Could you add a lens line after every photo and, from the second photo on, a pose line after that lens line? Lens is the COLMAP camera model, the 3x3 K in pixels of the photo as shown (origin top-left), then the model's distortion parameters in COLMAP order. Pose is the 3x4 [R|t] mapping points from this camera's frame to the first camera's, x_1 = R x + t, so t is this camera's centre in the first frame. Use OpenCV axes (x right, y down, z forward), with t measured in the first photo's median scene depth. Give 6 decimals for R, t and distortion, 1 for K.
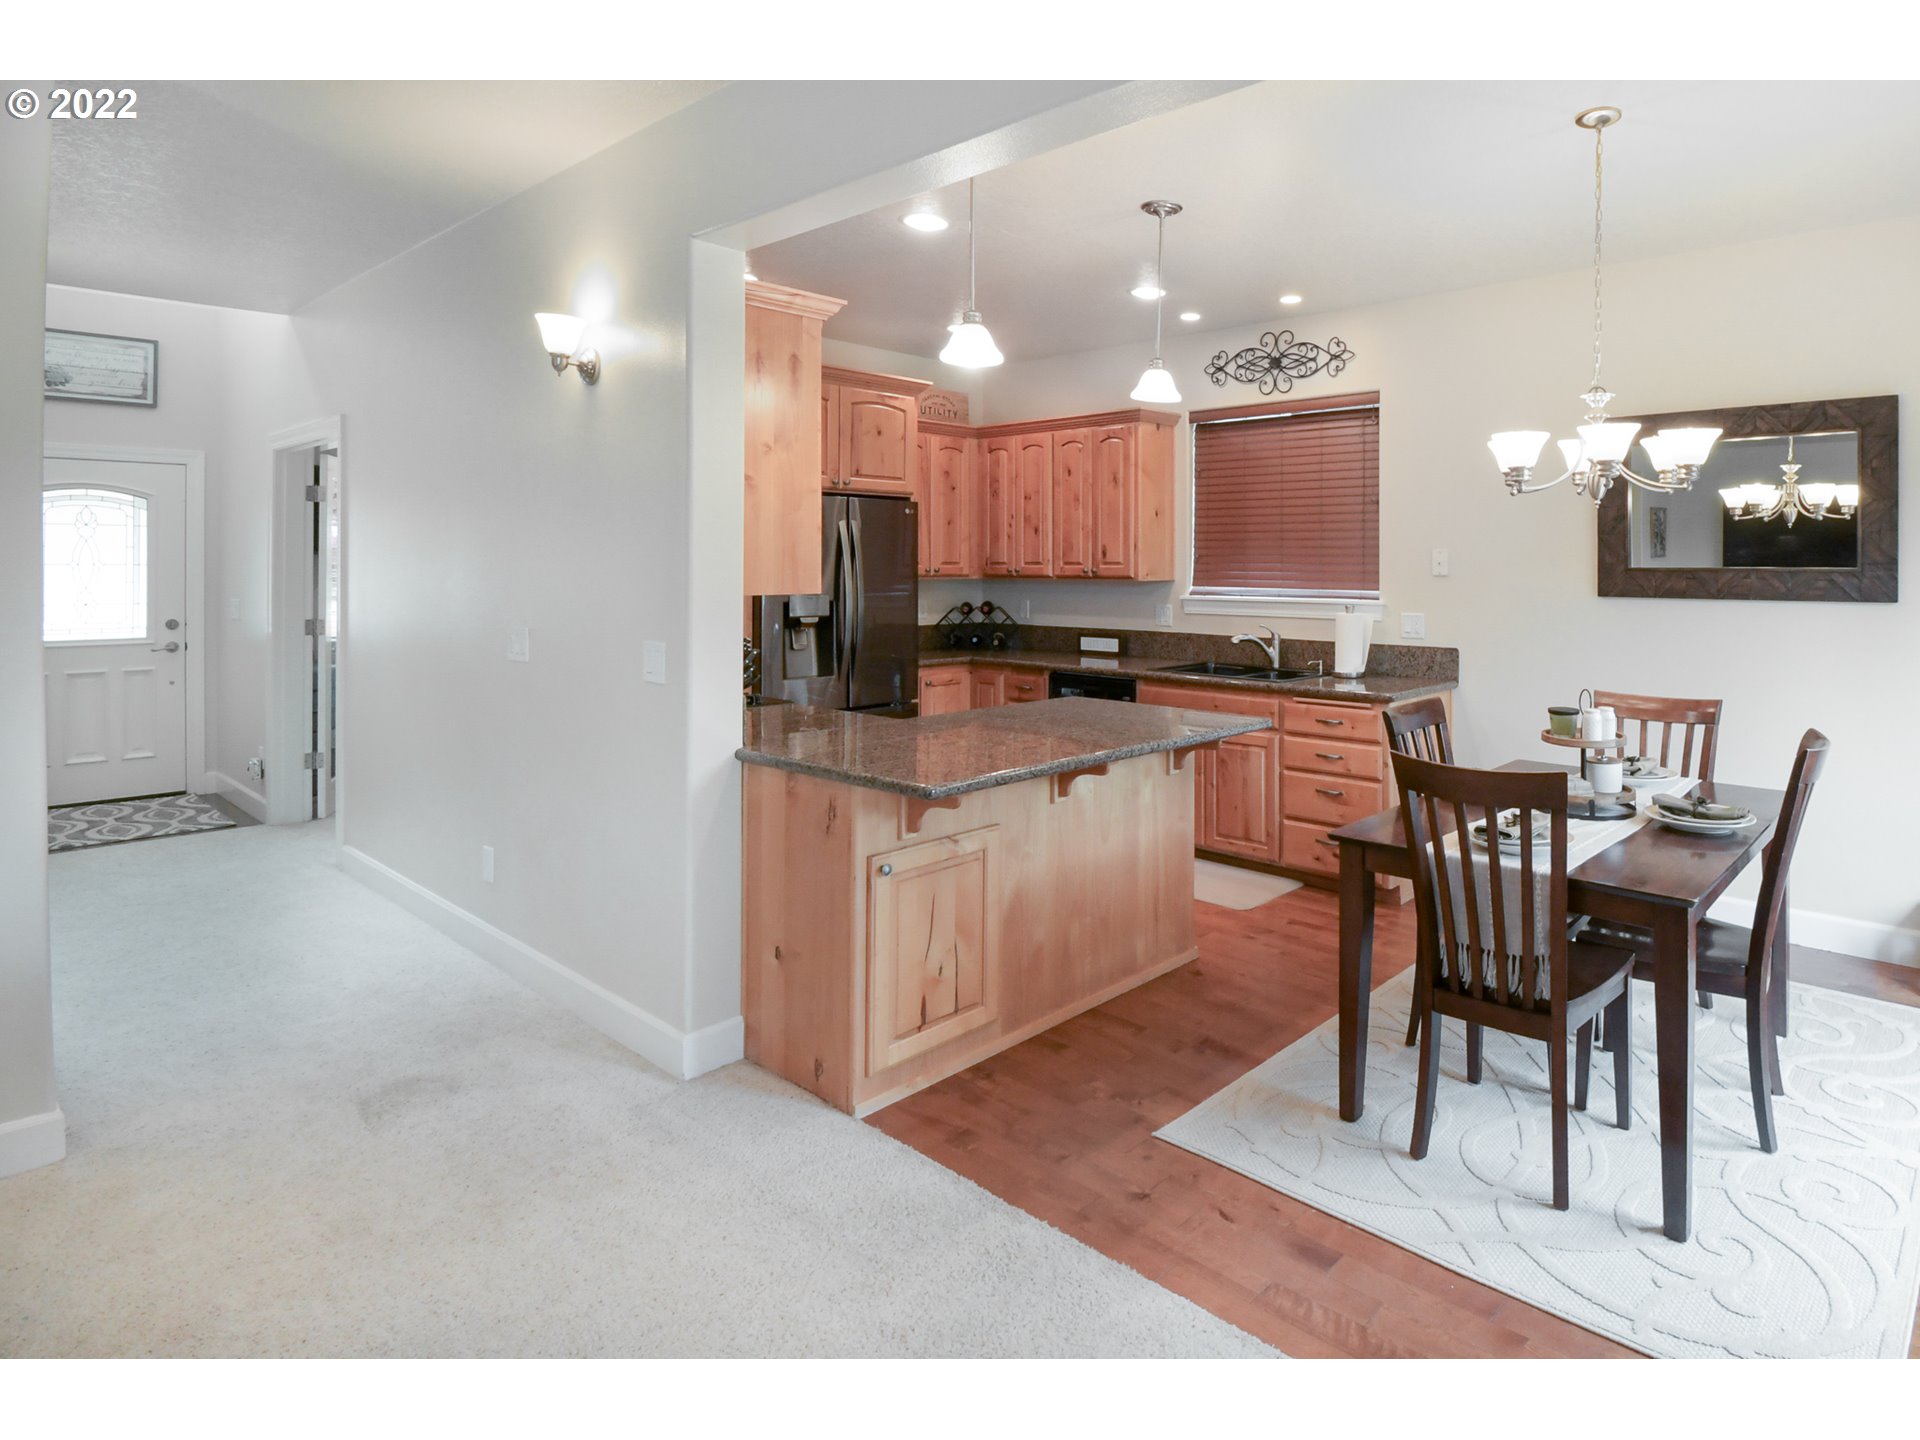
lens RADIAL K [[1042.4, 0, 1192.7], [0, 1042.4, 563.3], [0, 0, 1]] dist [0.019152, -0.001202]
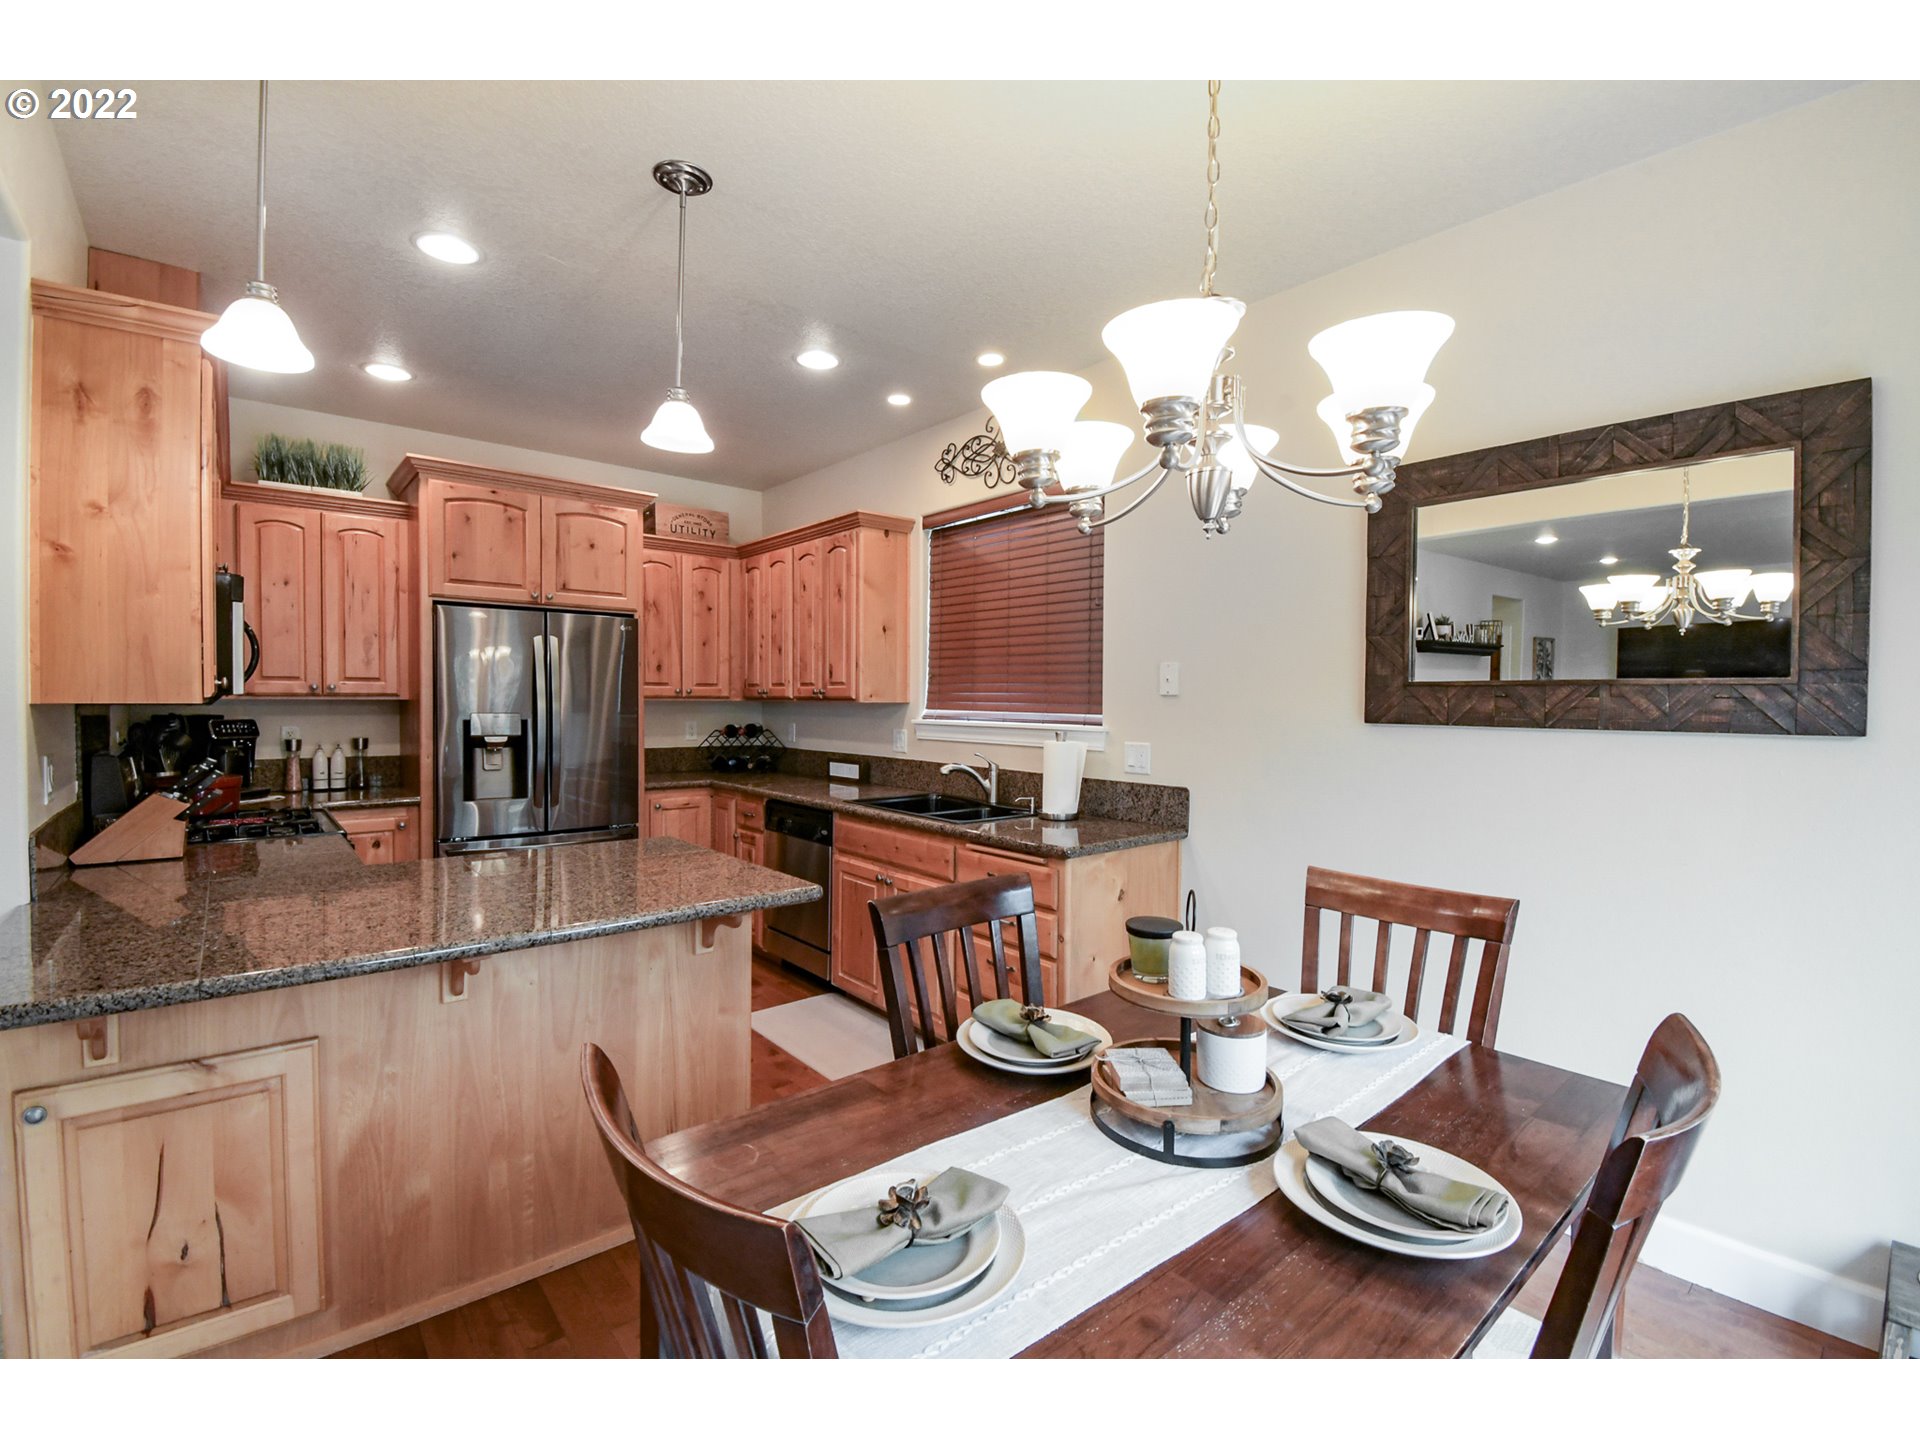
lens RADIAL K [[838.2, 0, 954.6], [0, 838.2, 720.8], [0, 0, 1]] dist [0.021686, -0.025348]
pose [[0.978130, 0.010878, -0.207708, 0.189079], [-0.005526, 0.999638, 0.026331, 0.013542], [0.207919, -0.024608, 0.977836, 0.309329]]
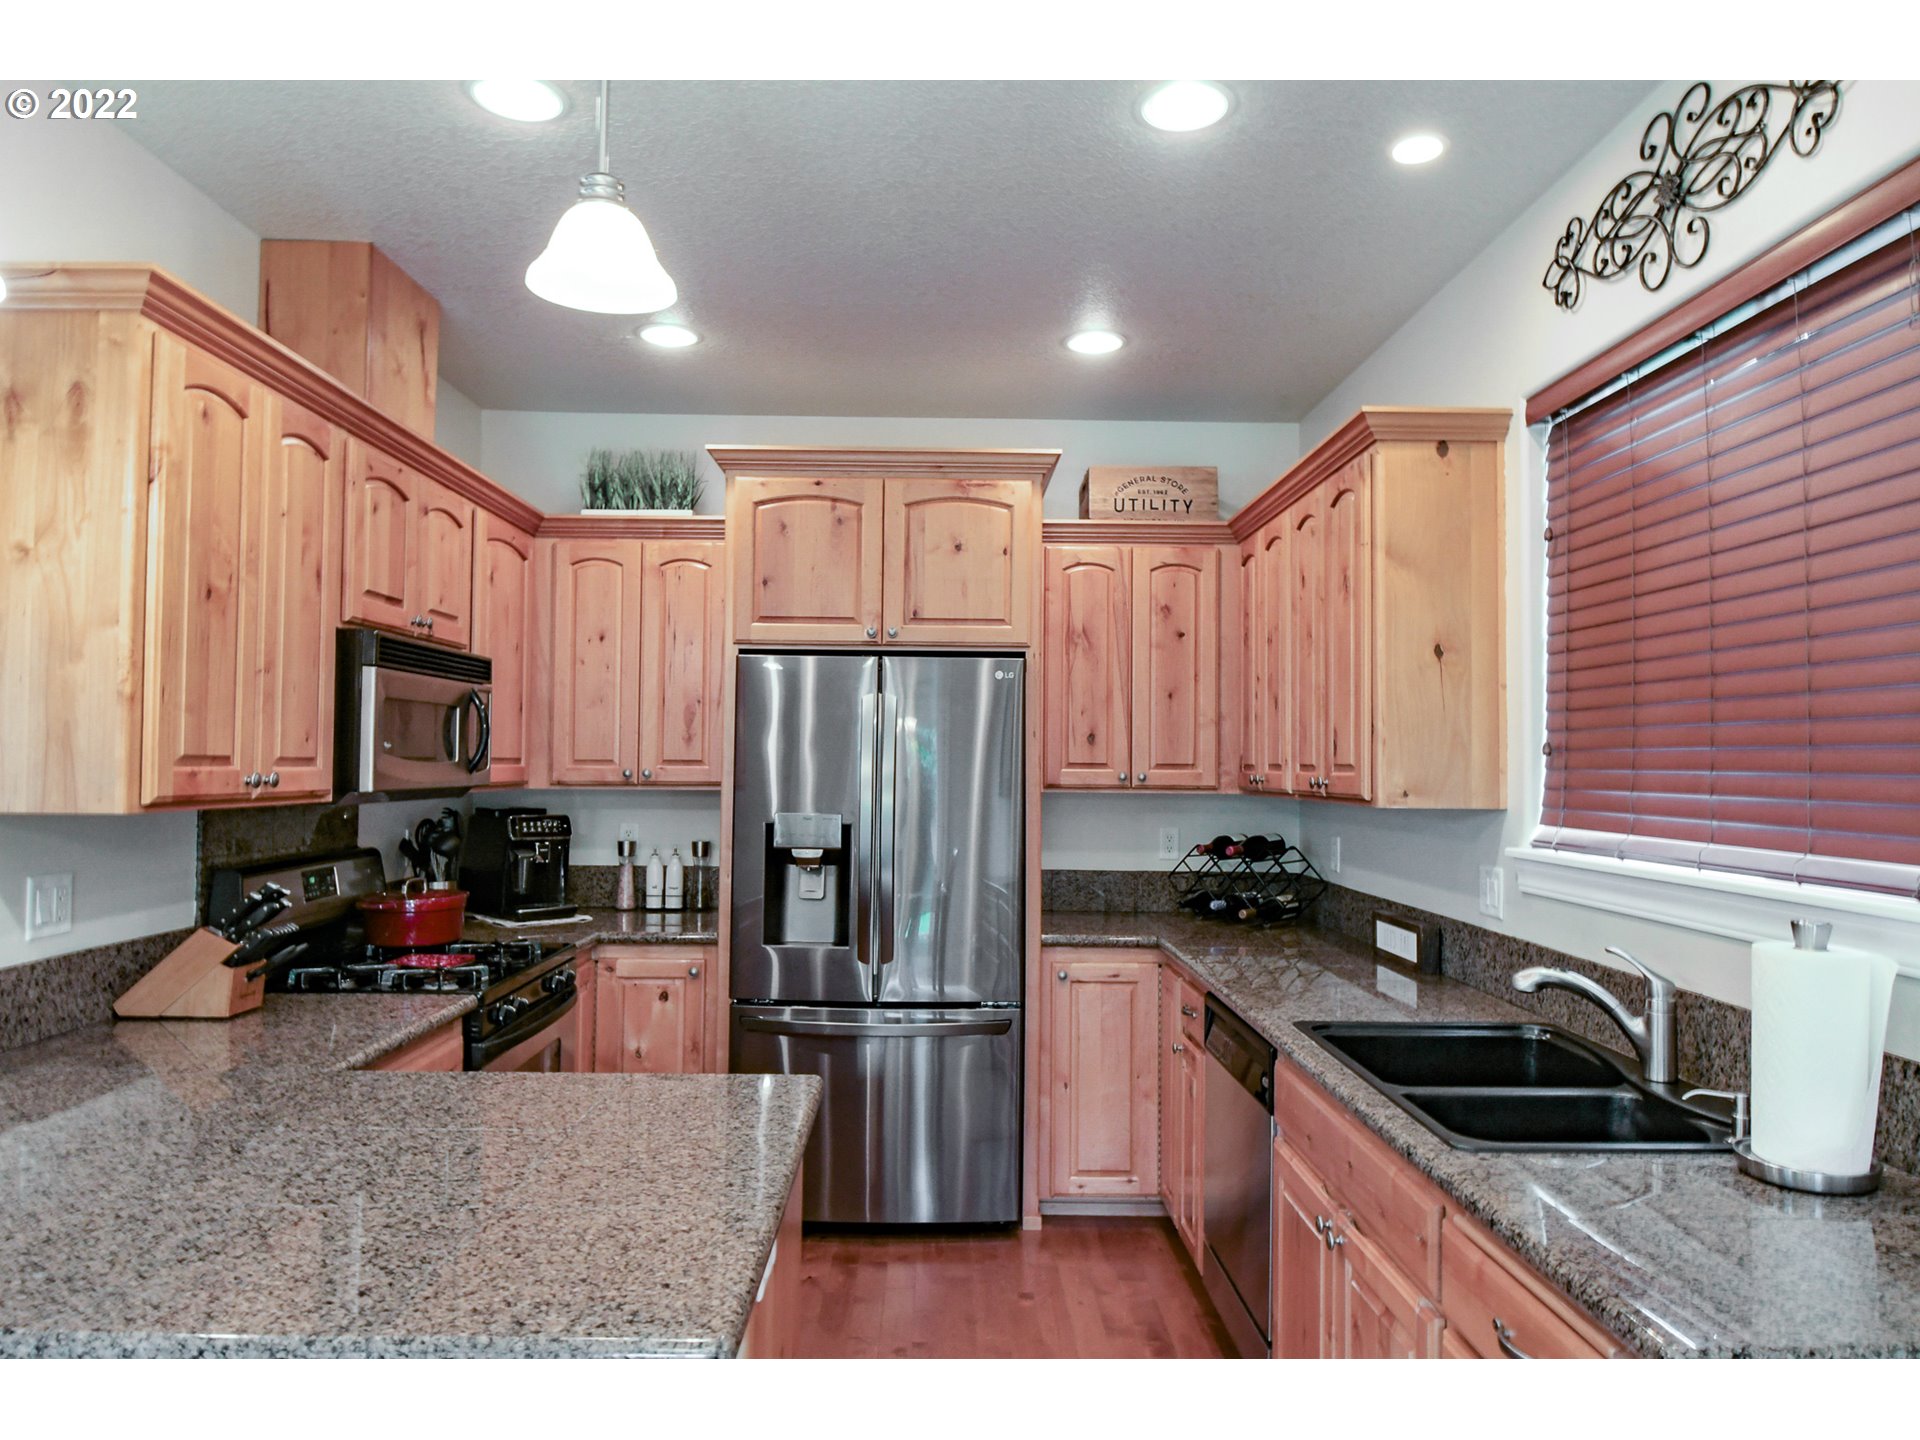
lens RADIAL K [[1200.9, 0, 960.0], [0, 1200.9, 720.0], [0, 0, 1]] dist [0.027438, -0.041956]
pose [[0.626341, -0.024778, -0.779155, 0.238721], [-0.007395, 0.999261, -0.037722, 0.000585], [0.779514, 0.029388, 0.625695, 0.571079]]
